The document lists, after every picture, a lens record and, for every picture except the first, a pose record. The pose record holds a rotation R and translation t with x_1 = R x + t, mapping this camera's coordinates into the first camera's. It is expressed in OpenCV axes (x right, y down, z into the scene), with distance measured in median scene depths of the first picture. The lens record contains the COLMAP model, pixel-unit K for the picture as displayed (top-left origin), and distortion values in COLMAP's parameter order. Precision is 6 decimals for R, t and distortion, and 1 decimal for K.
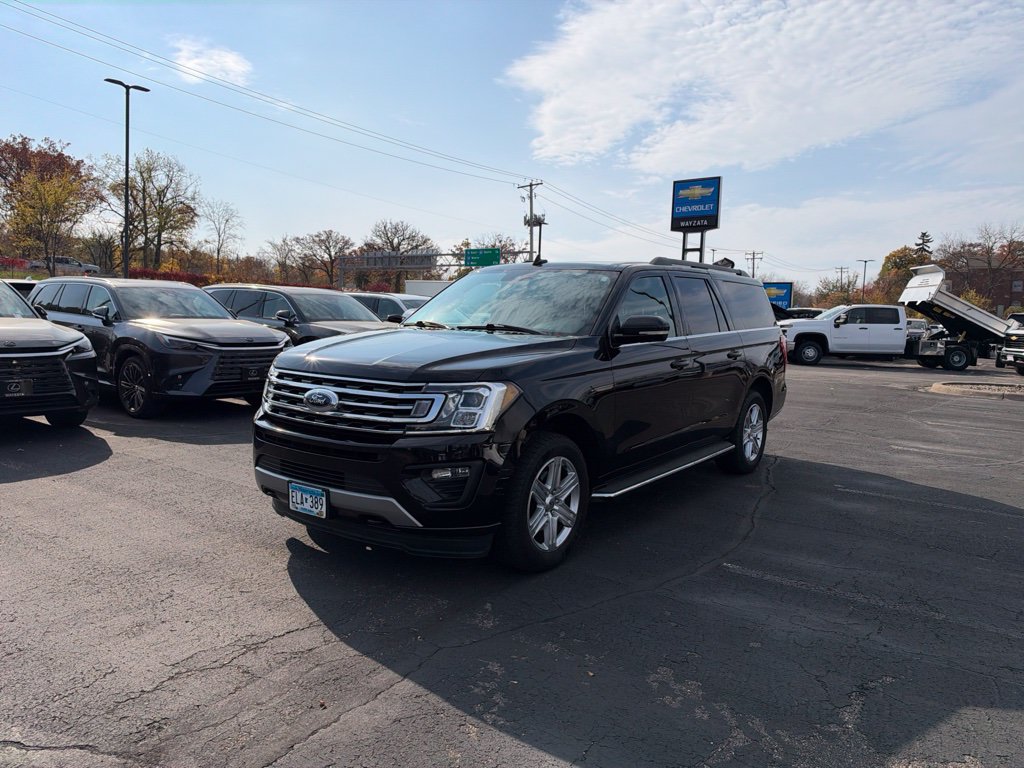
lens RADIAL K [[749.4, 0, 515.6], [0, 749.4, 376.3], [0, 0, 1]] dist [0.006885, -0.020468]
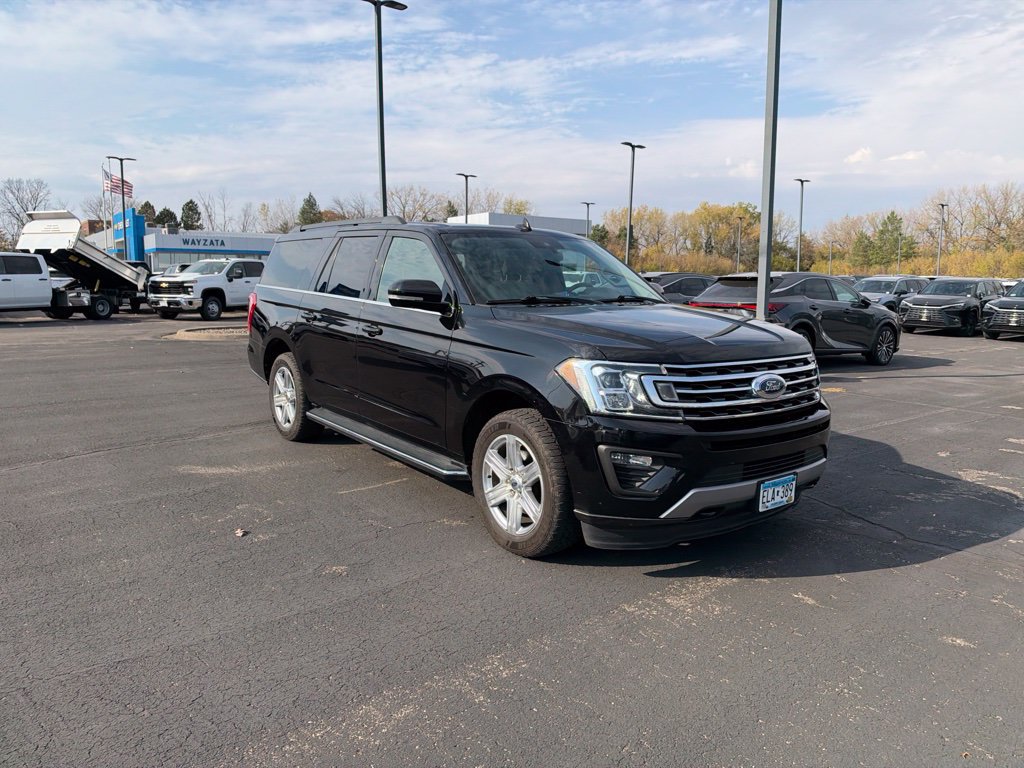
lens RADIAL K [[749.4, 0, 516.7], [0, 749.4, 381.8], [0, 0, 1]] dist [0.006885, -0.020468]
pose [[0.268884, -0.158313, 0.950073, -0.278357], [0.078379, 0.986724, 0.142238, -0.029921], [-0.959978, 0.036220, 0.277722, 0.234446]]
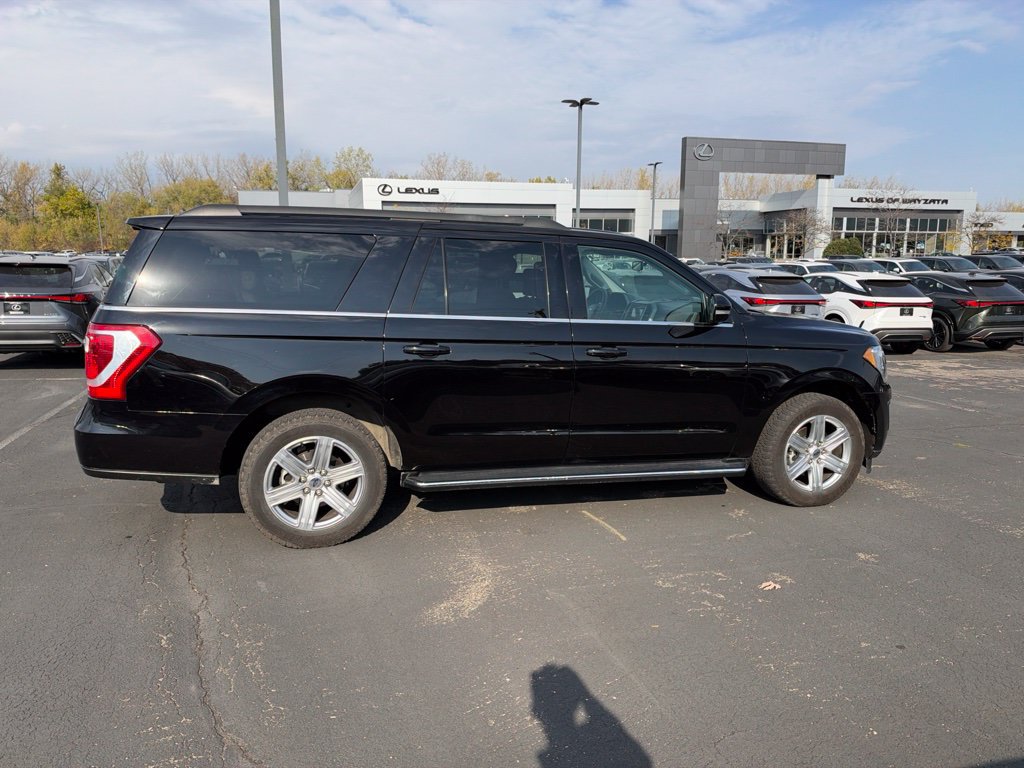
lens RADIAL K [[749.4, 0, 508.0], [0, 749.4, 388.7], [0, 0, 1]] dist [0.006885, -0.020468]
pose [[-0.800980, -0.138676, 0.582408, -0.141172], [0.014825, 0.967911, 0.250857, -0.064847], [-0.598507, 0.209566, -0.773222, 0.582618]]
